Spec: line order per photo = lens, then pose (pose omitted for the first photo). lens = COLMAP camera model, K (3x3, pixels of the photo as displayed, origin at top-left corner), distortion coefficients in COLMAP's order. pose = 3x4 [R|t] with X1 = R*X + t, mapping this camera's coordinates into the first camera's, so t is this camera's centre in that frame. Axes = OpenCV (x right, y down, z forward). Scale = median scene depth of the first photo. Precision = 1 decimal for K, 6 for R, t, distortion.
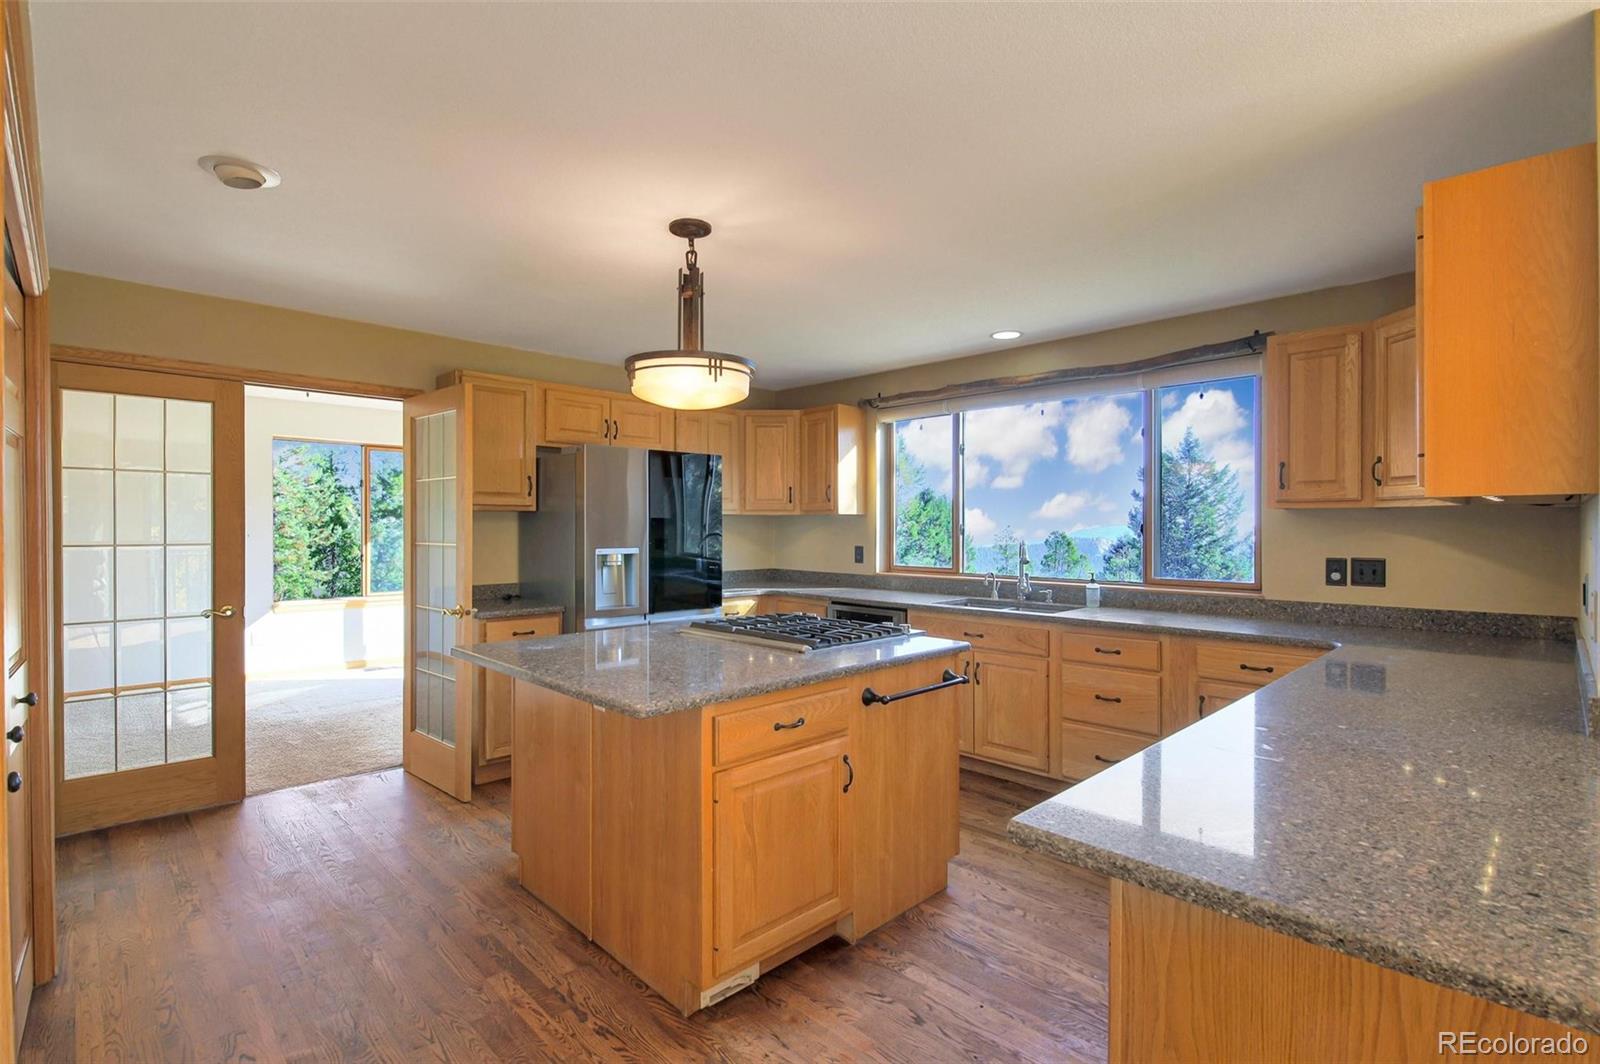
lens RADIAL K [[745.5, 0, 797.9], [0, 745.5, 552.1], [0, 0, 1]] dist [0.000522, -0.000197]
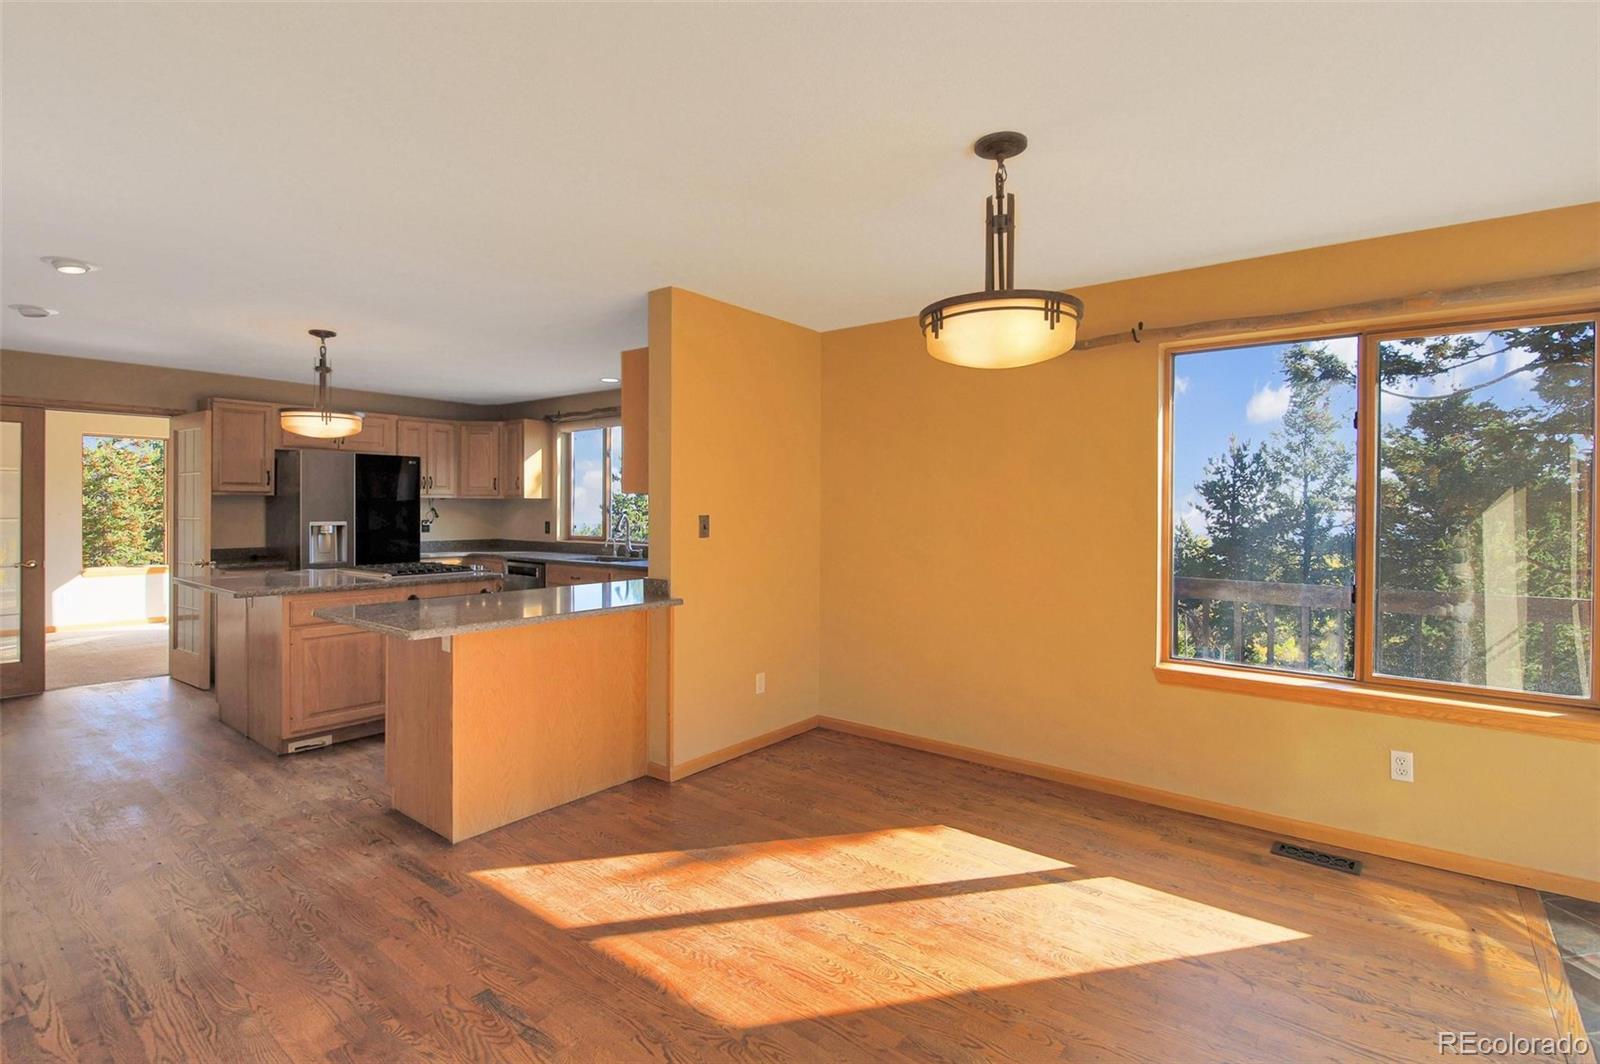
lens RADIAL K [[750.0, 0, 803.8], [0, 750.0, 533.1], [0, 0, 1]] dist [0.001032, -0.010251]
pose [[0.991434, -0.002520, 0.130581, 0.466720], [0.002759, 0.999995, -0.001652, 0.021289], [-0.130577, 0.001998, 0.991436, -0.548235]]
